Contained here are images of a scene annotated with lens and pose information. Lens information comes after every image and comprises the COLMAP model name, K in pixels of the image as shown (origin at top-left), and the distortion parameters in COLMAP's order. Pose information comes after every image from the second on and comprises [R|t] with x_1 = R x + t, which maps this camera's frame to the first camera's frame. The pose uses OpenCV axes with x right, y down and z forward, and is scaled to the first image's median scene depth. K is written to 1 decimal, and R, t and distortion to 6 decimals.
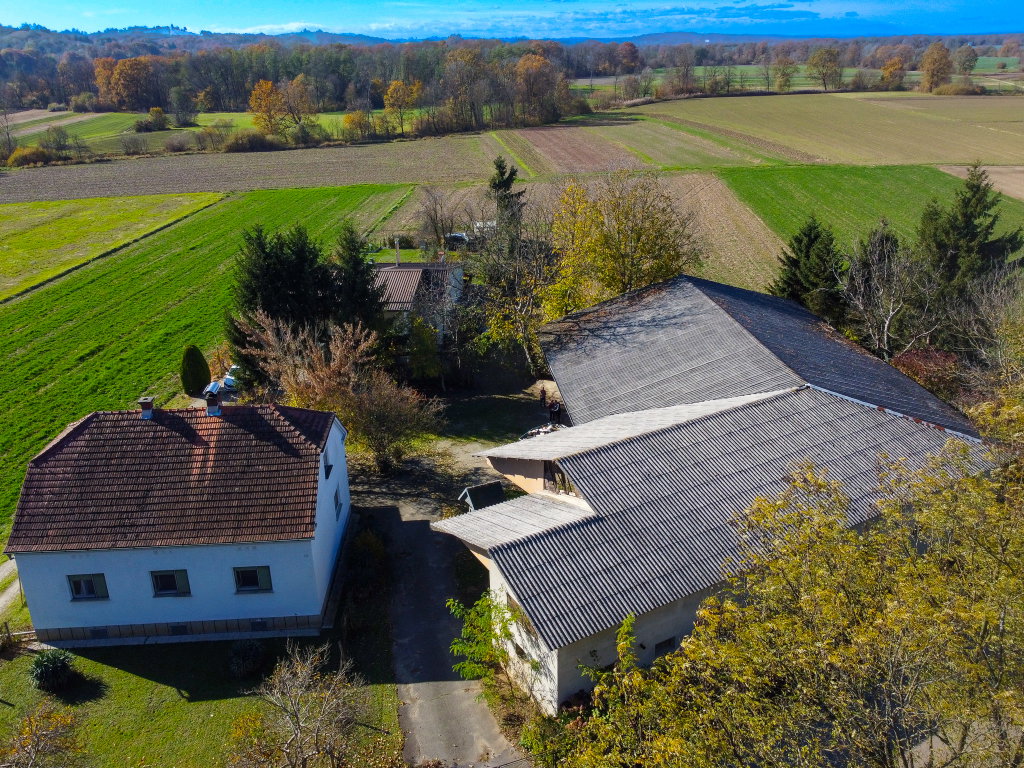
lens RADIAL K [[782.3, 0, 513.6], [0, 782.3, 367.6], [0, 0, 1]] dist [0.003064, 0.001930]
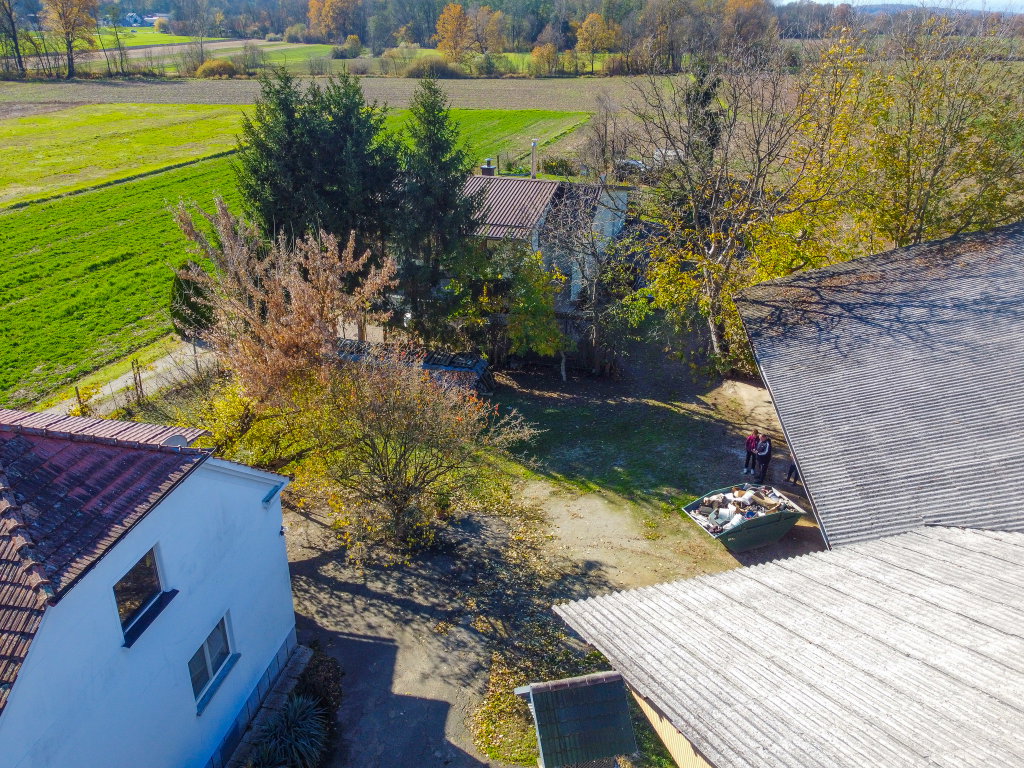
lens RADIAL K [[782.3, 0, 513.6], [0, 782.3, 367.6], [0, 0, 1]] dist [0.003064, 0.001930]
pose [[0.971572, 0.126091, -0.200372, -0.007756], [-0.114432, 0.991046, 0.068791, -0.016680], [0.207252, -0.043907, 0.977302, 0.420109]]
